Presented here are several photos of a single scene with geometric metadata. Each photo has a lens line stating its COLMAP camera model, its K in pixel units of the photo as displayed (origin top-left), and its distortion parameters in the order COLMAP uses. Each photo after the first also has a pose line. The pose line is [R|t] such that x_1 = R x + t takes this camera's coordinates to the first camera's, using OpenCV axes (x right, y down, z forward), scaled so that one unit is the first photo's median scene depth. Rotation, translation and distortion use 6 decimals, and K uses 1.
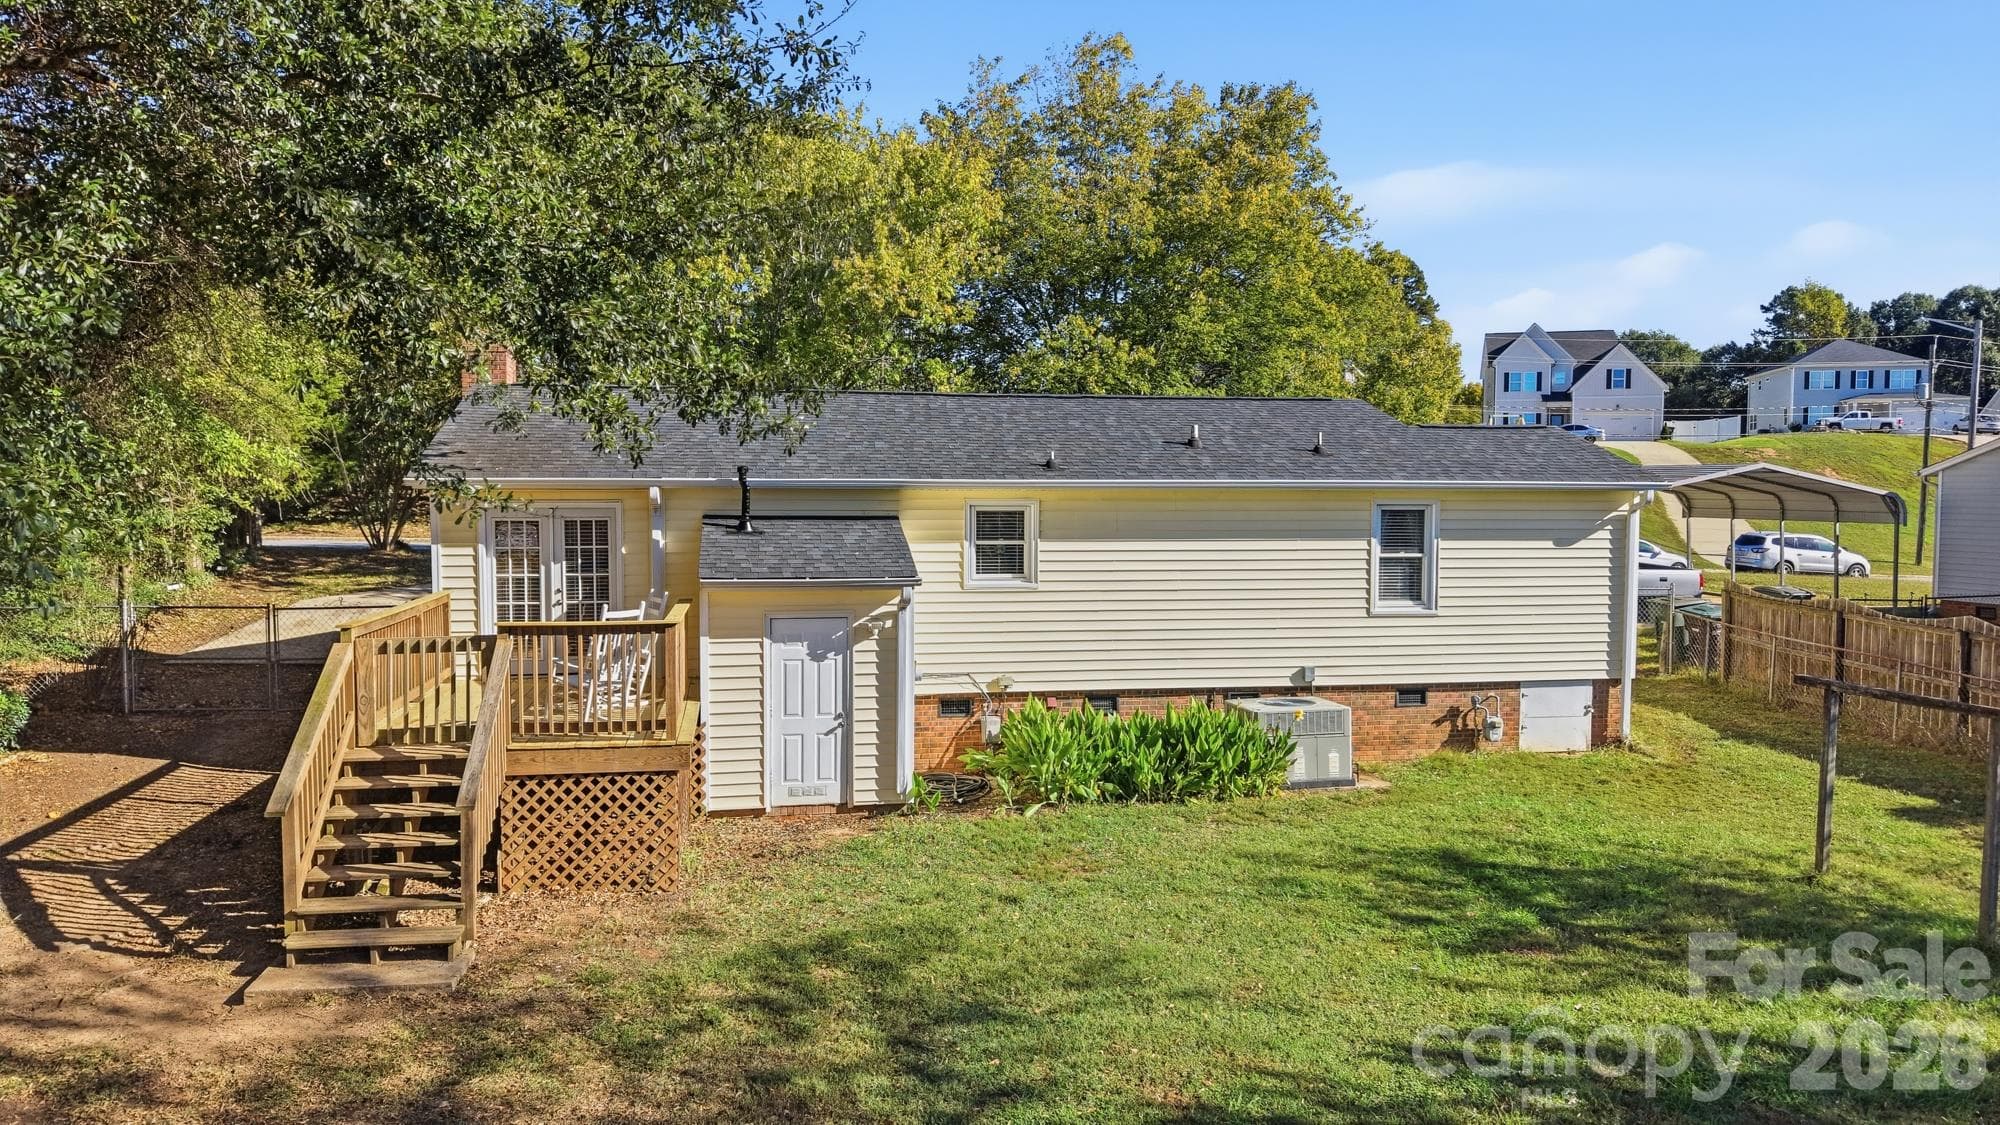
lens RADIAL K [[1274.7, 0, 998.9], [0, 1274.7, 543.0], [0, 0, 1]] dist [0.033900, -0.036450]
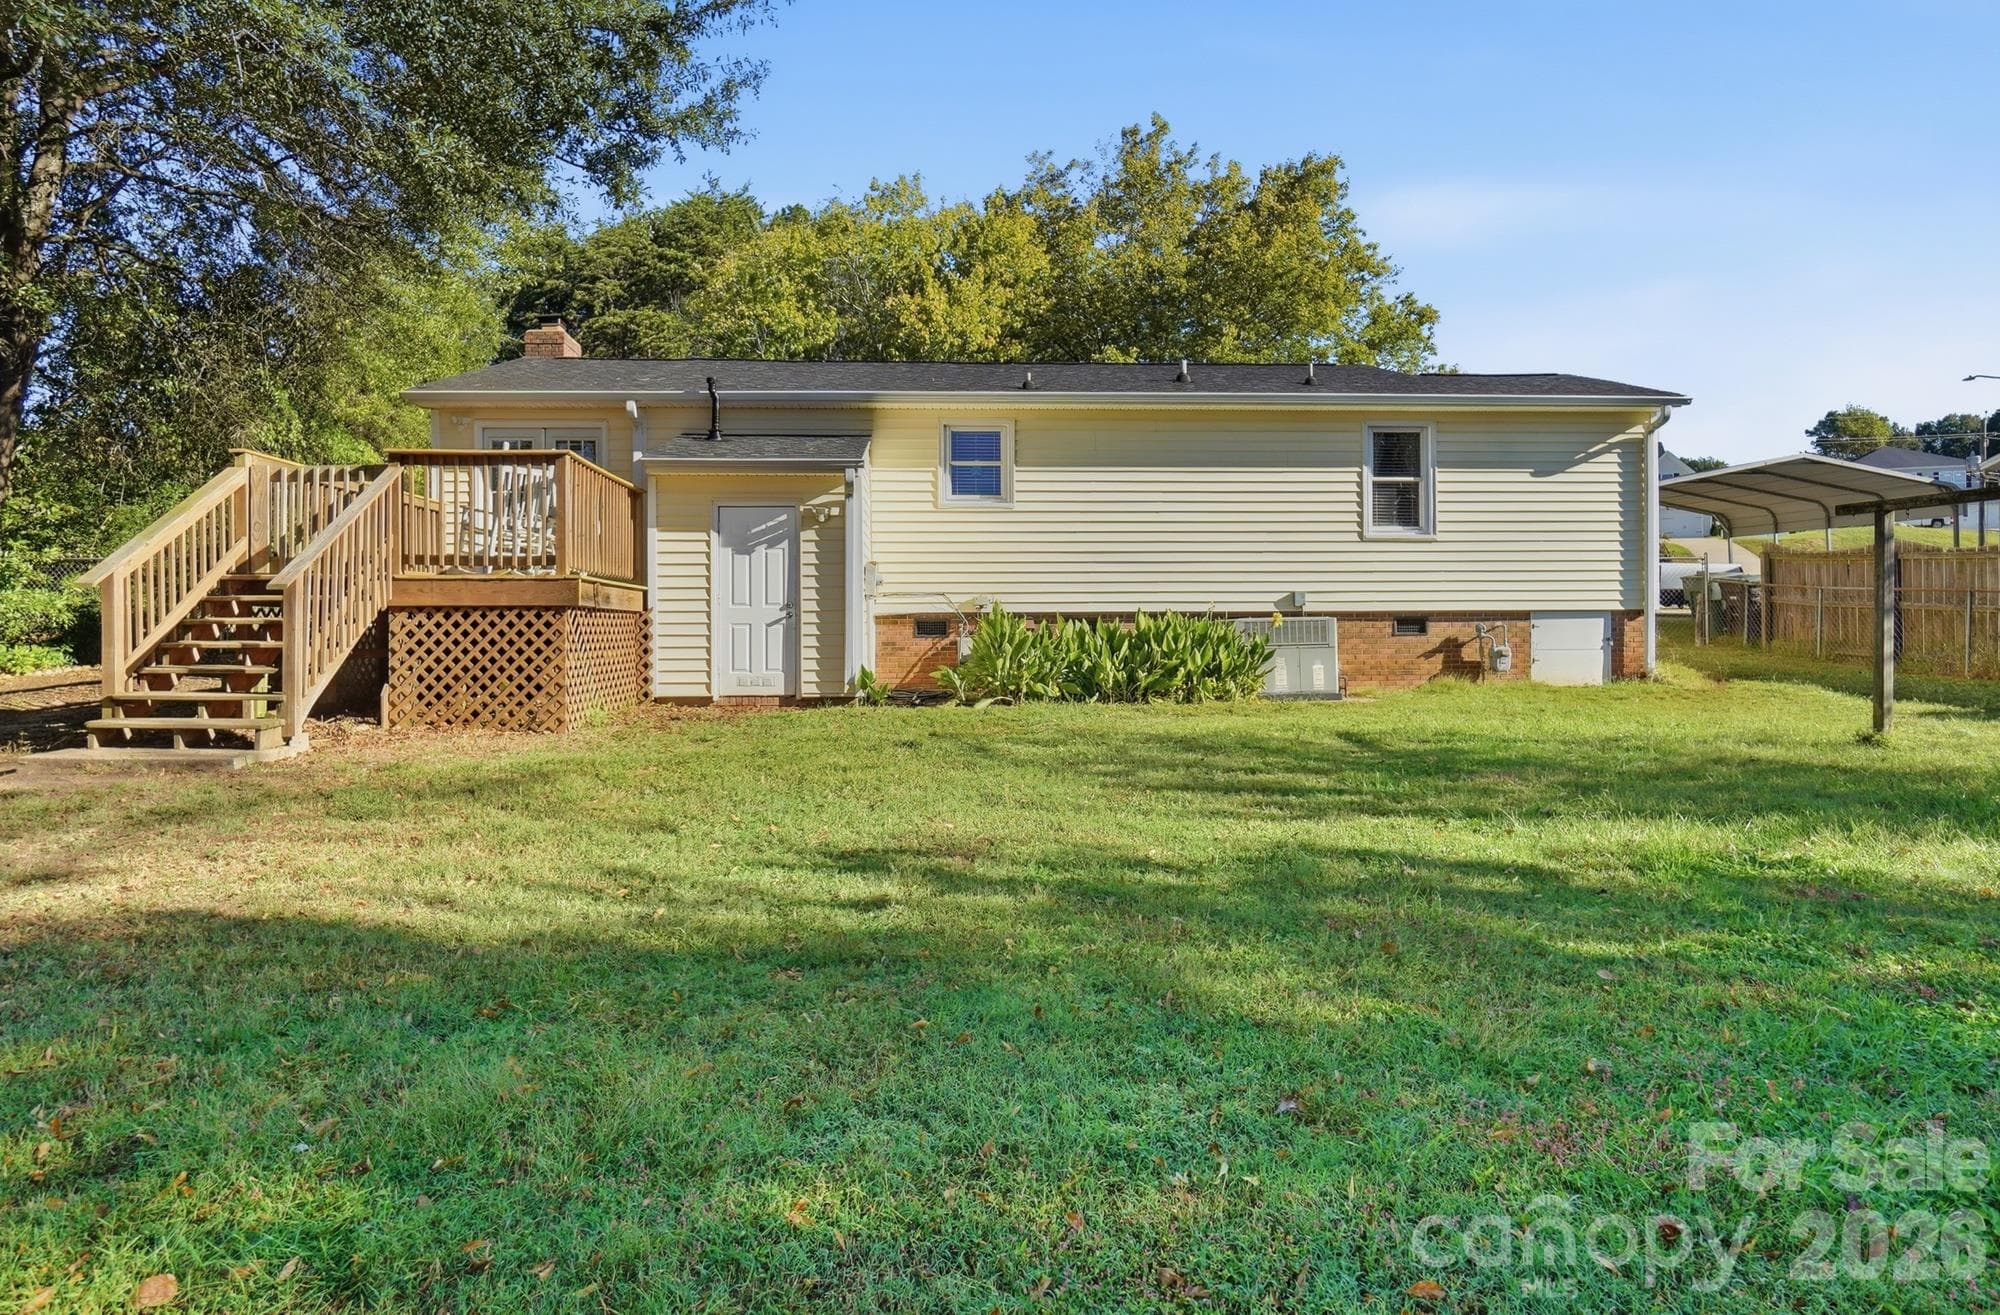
lens RADIAL K [[1072.7, 0, 978.8], [0, 1072.7, 603.1], [0, 0, 1]] dist [0.003024, -0.000556]
pose [[0.992040, -0.010186, -0.125514, 0.108477], [0.003482, 0.998561, -0.053520, 0.153971], [0.125878, 0.052657, 0.990647, 0.170321]]
